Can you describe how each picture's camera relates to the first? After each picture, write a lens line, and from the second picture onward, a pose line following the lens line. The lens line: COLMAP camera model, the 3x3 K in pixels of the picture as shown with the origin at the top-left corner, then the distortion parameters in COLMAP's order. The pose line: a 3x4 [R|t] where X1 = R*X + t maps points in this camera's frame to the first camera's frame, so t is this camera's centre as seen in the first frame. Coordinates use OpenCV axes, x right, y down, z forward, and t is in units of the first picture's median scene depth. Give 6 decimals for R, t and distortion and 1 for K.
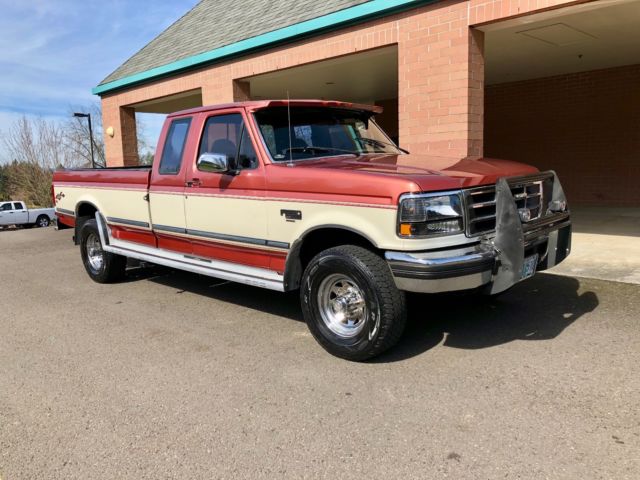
lens RADIAL K [[523.8, 0, 320.0], [0, 523.8, 240.0], [0, 0, 1]] dist [0.018734, -0.003256]
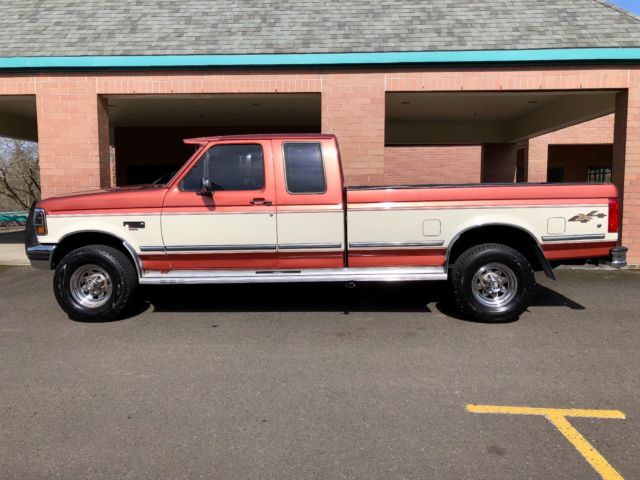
lens RADIAL K [[523.8, 0, 317.7], [0, 523.8, 239.2], [0, 0, 1]] dist [0.011669, 0.012203]
pose [[0.747190, -0.031053, 0.663885, -1.024985], [0.073457, 0.996646, -0.036057, 0.011509], [-0.660539, 0.075708, 0.746965, 0.182063]]
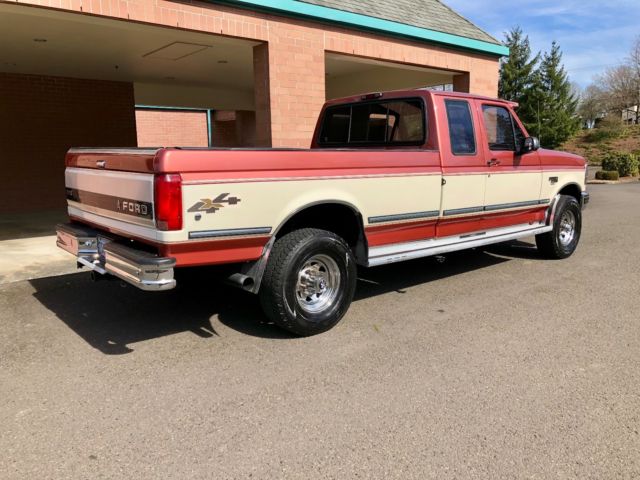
lens RADIAL K [[525.0, 0, 320.4], [0, 525.0, 242.8], [0, 0, 1]] dist [0.013580, 0.001741]
pose [[0.091337, -0.132003, 0.987032, -1.415610], [0.158477, 0.980470, 0.116460, -0.131305], [-0.983129, 0.145785, 0.110473, 1.270021]]
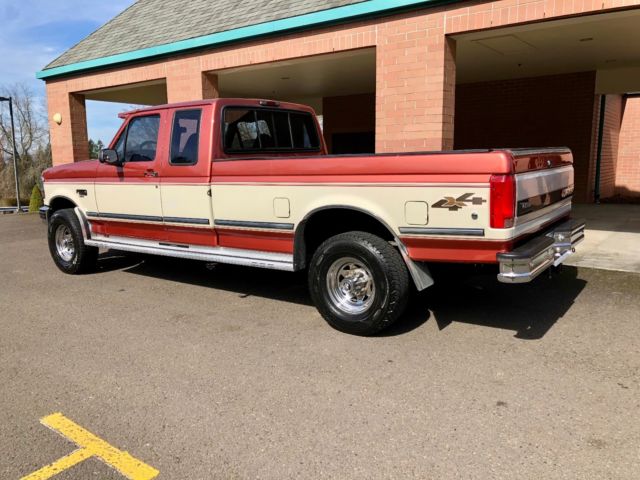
lens RADIAL K [[523.8, 0, 320.0], [0, 523.8, 240.0], [0, 0, 1]] dist [0.018734, -0.003256]
pose [[0.990144, -0.000096, 0.140051, -0.172411], [-0.001559, 0.999930, 0.011706, 0.011546], [-0.140042, -0.011809, 0.990075, -0.069890]]
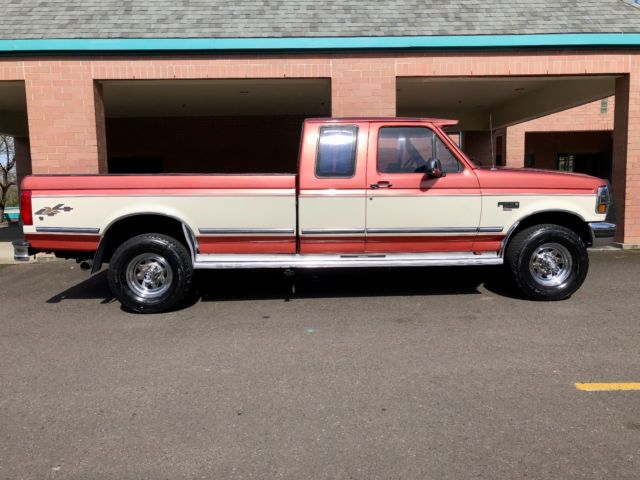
lens RADIAL K [[523.8, 0, 320.0], [0, 523.8, 240.0], [0, 0, 1]] dist [0.018734, -0.003256]
pose [[0.686160, -0.060424, 0.724937, -1.144669], [0.101910, 0.994701, -0.013550, 0.008017], [-0.720277, 0.083175, 0.688682, 0.343464]]
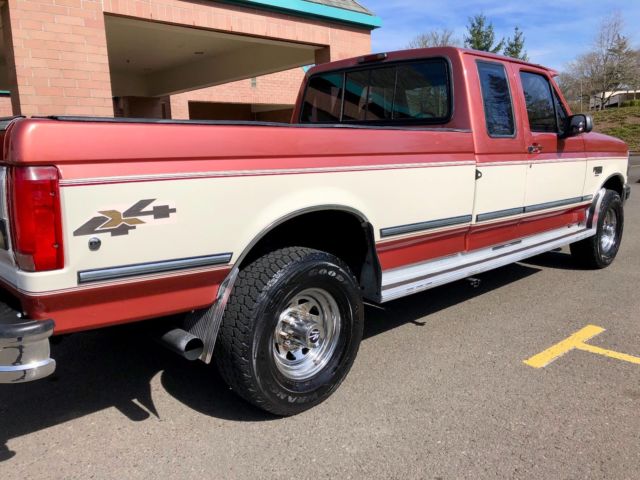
lens RADIAL K [[532.4, 0, 320.0], [0, 532.4, 240.0], [0, 0, 1]] dist [-0.006382, -0.002620]
pose [[0.037268, -0.151019, 0.987828, -1.118919], [0.157374, 0.977067, 0.143437, -0.141798], [-0.986836, 0.150112, 0.060180, 1.315621]]
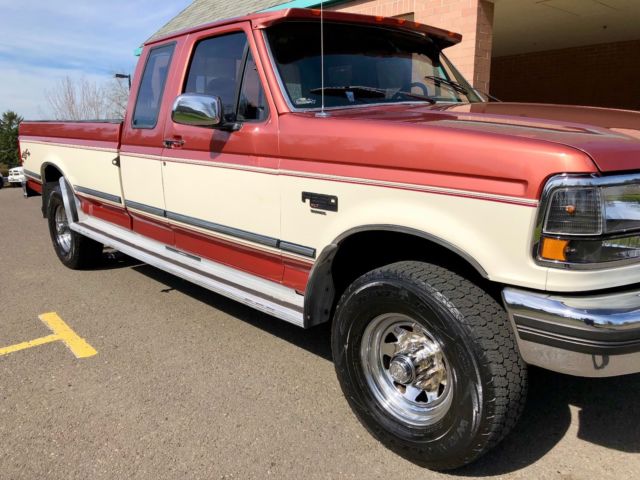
lens RADIAL K [[523.8, 0, 317.7], [0, 523.8, 239.2], [0, 0, 1]] dist [0.011669, 0.012203]
pose [[0.997843, 0.035682, -0.055094, -0.019752], [-0.031773, 0.997022, 0.070273, -0.039148], [0.057437, -0.068371, 0.996005, 0.345572]]
